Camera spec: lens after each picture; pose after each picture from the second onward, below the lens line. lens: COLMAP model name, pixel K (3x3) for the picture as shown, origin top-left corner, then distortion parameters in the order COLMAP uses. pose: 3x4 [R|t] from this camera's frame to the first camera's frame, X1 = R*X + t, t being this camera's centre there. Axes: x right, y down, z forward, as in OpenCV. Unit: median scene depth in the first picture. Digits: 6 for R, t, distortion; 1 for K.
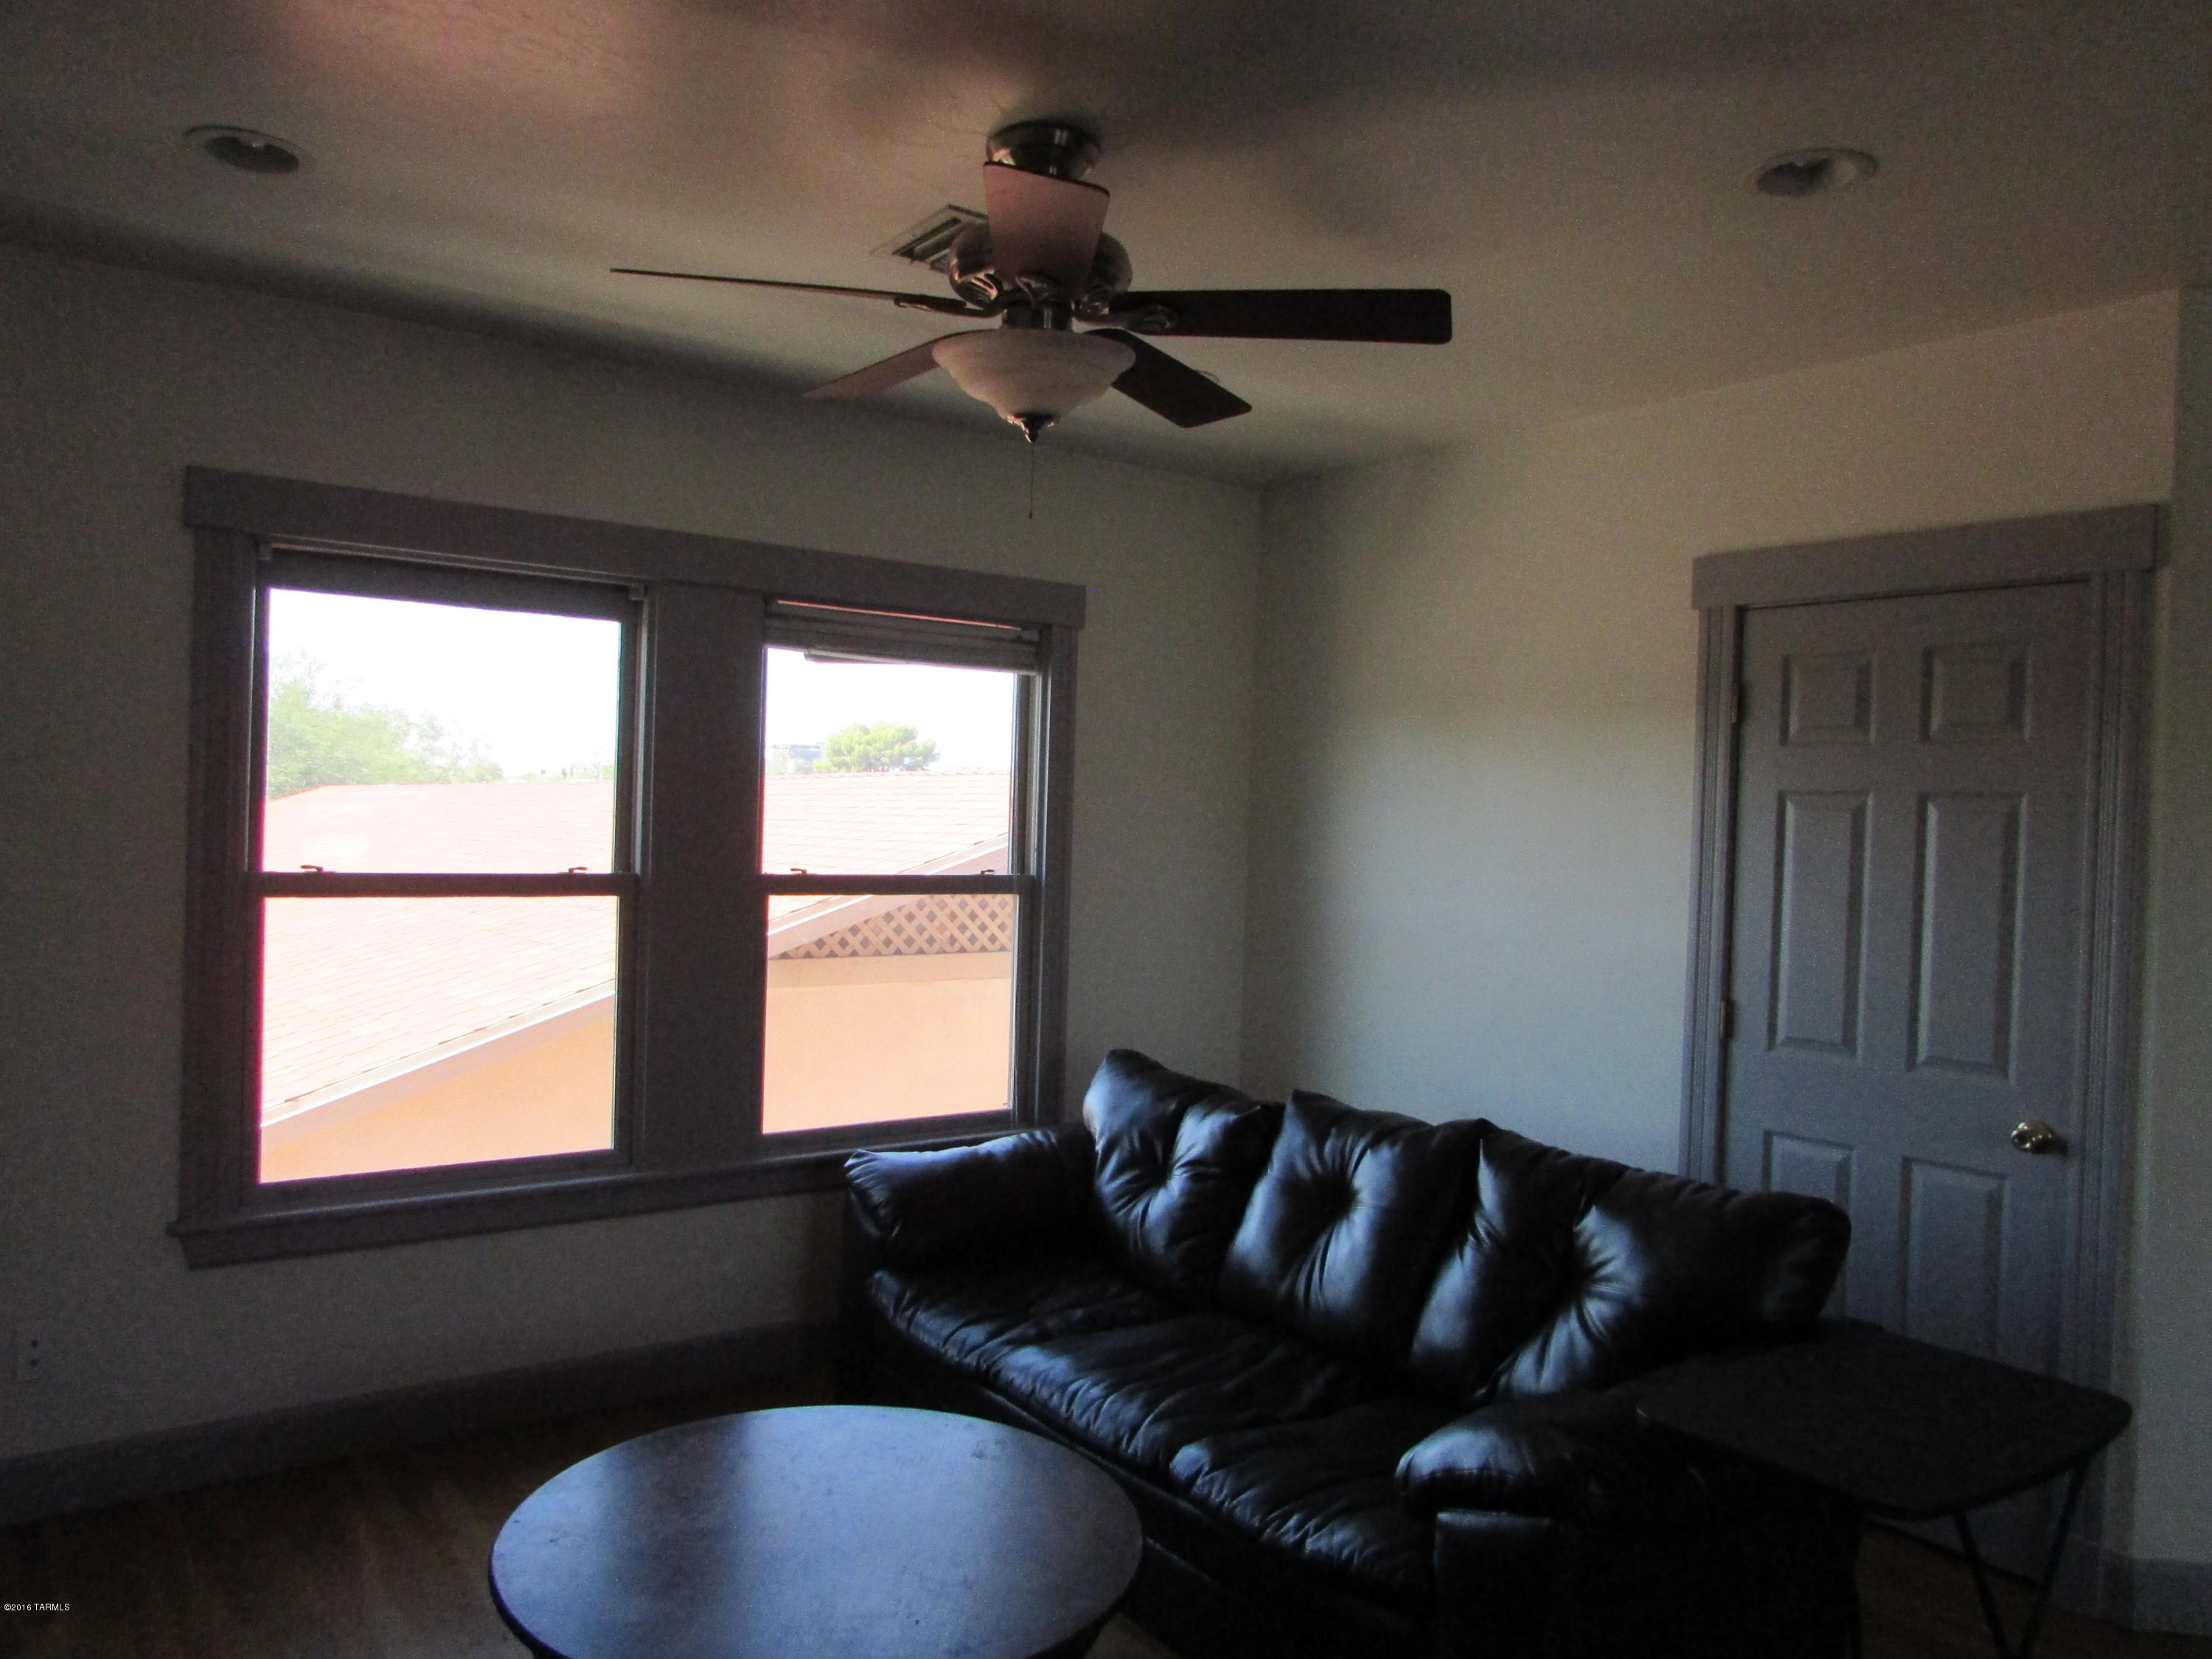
lens RADIAL K [[1604.9, 0, 1092.0], [0, 1604.9, 843.6], [0, 0, 1]] dist [-0.011801, 0.007282]
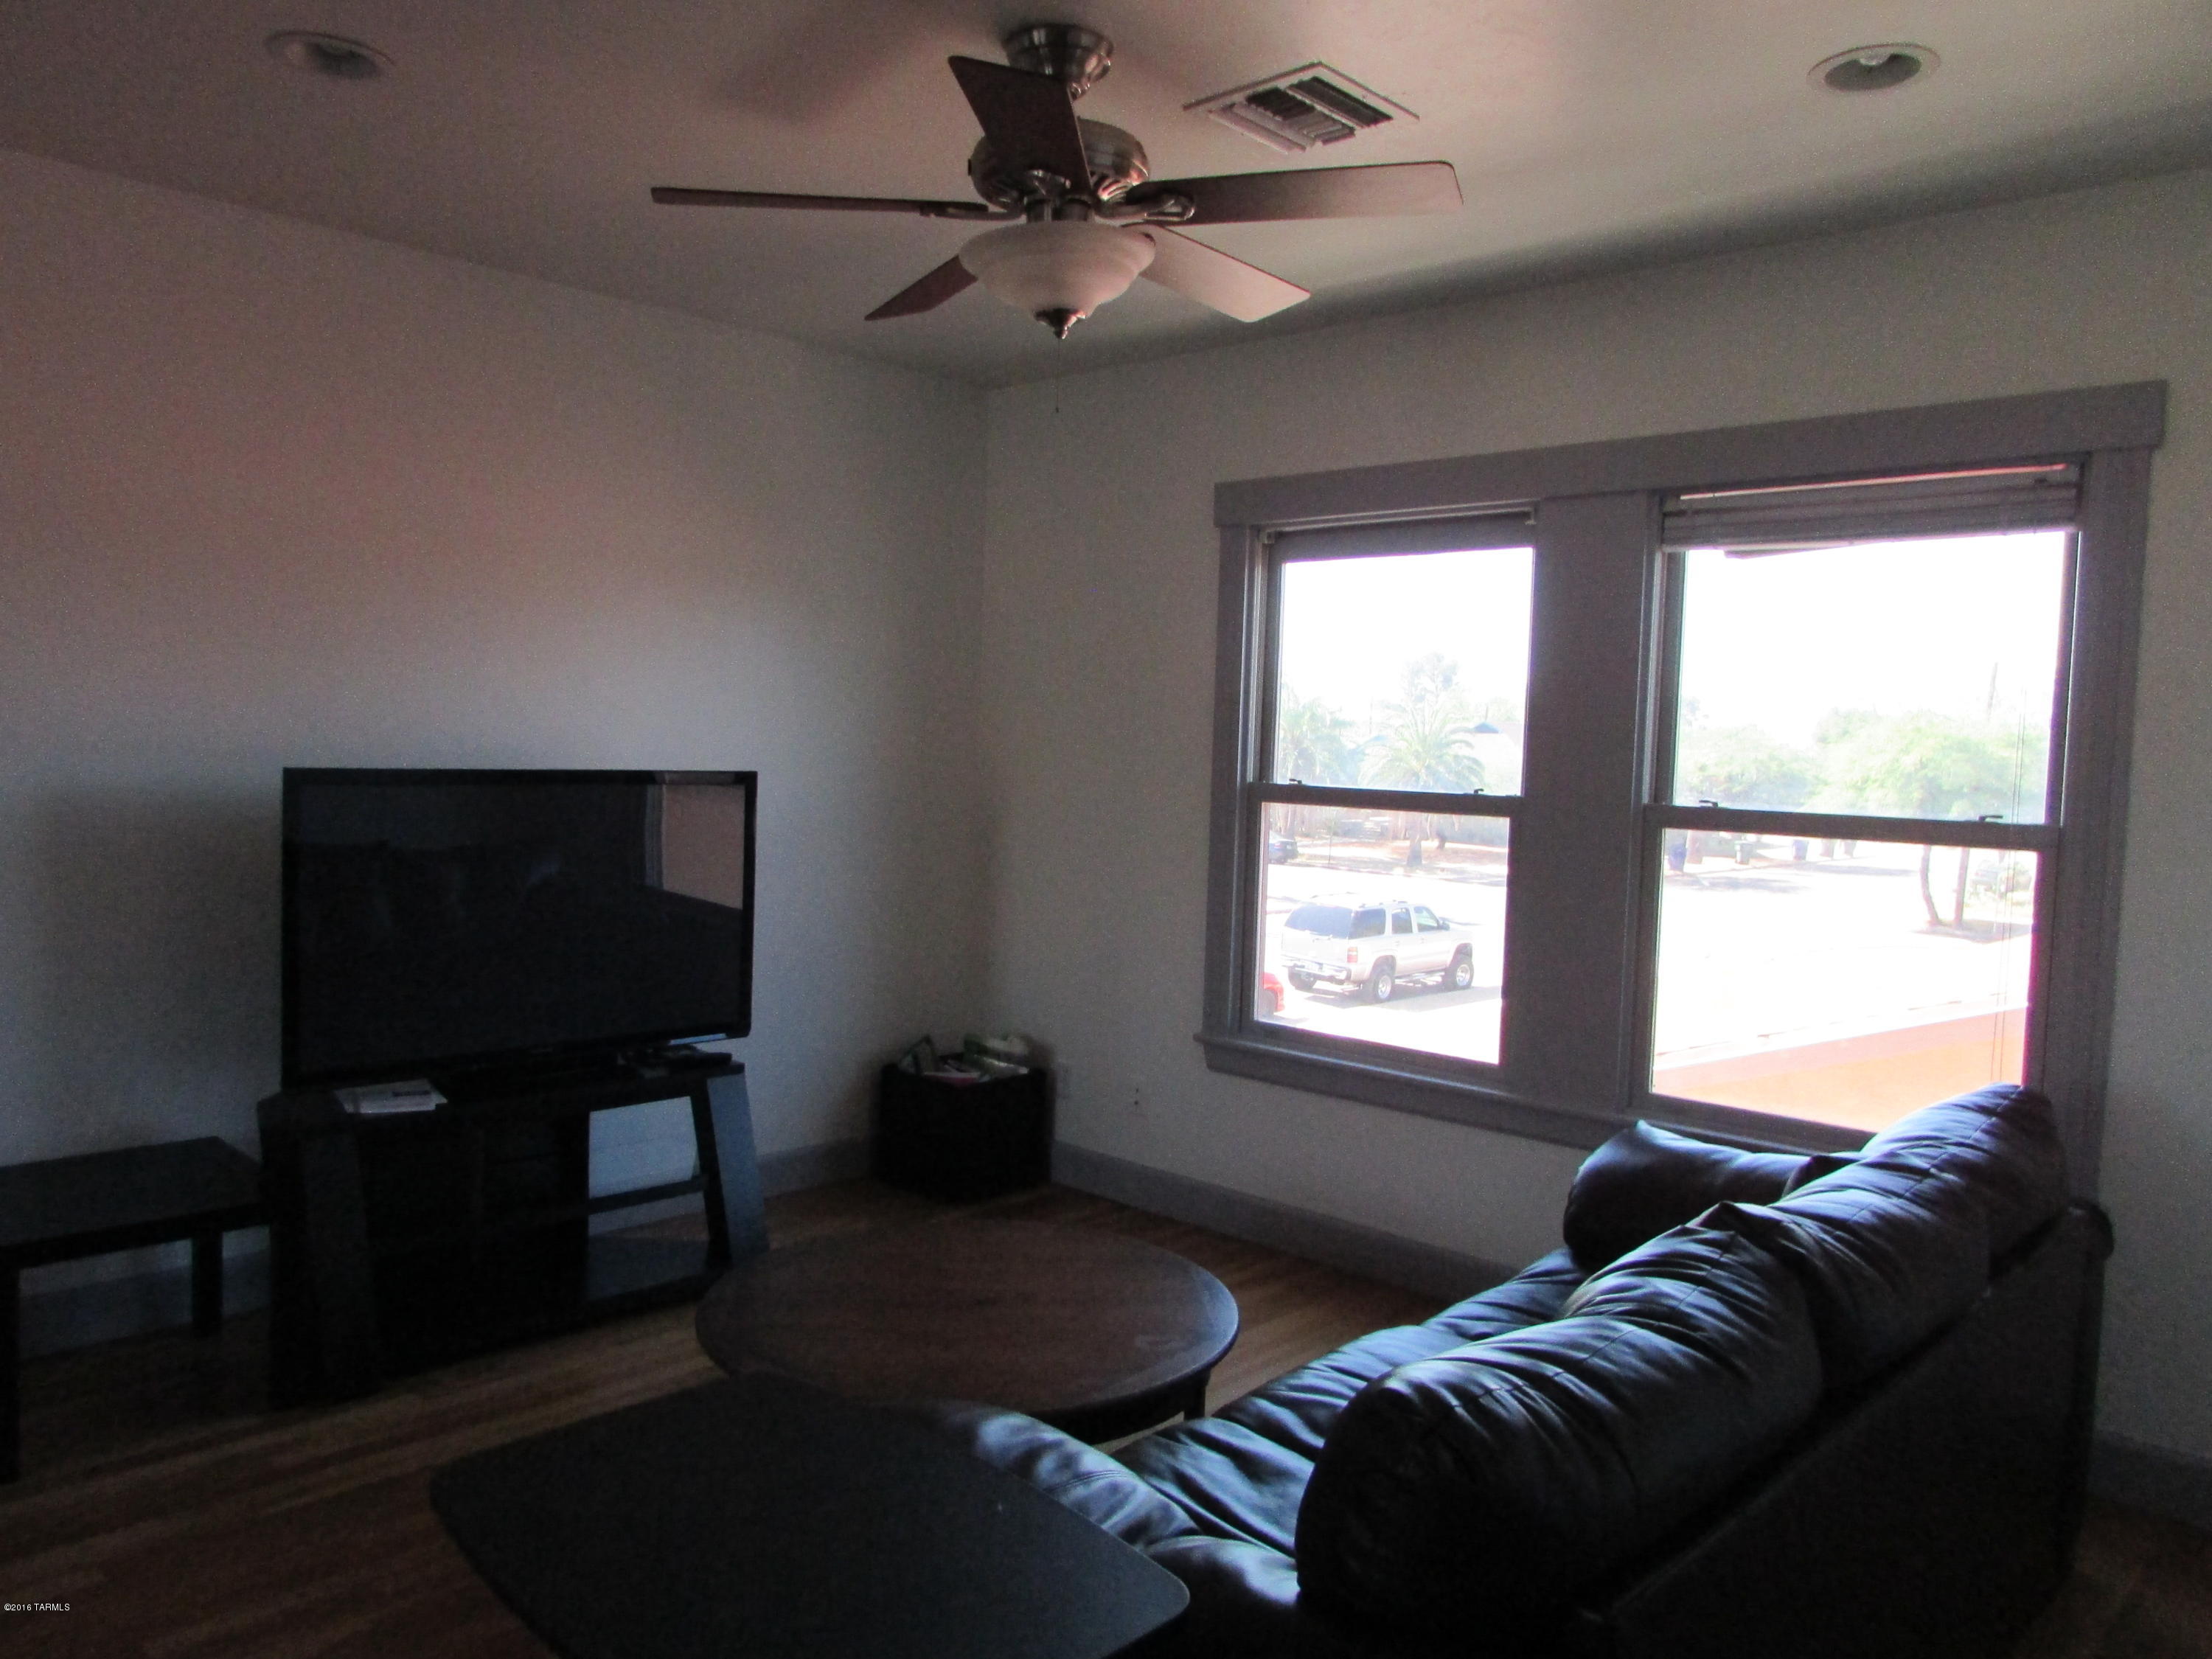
lens RADIAL K [[1604.9, 0, 1093.6], [0, 1604.9, 828.7], [0, 0, 1]] dist [-0.011801, 0.007282]
pose [[0.182878, 0.039214, -0.982353, 0.633220], [-0.033748, 0.998866, 0.033590, 0.013691], [0.982556, 0.027009, 0.183994, 0.533161]]
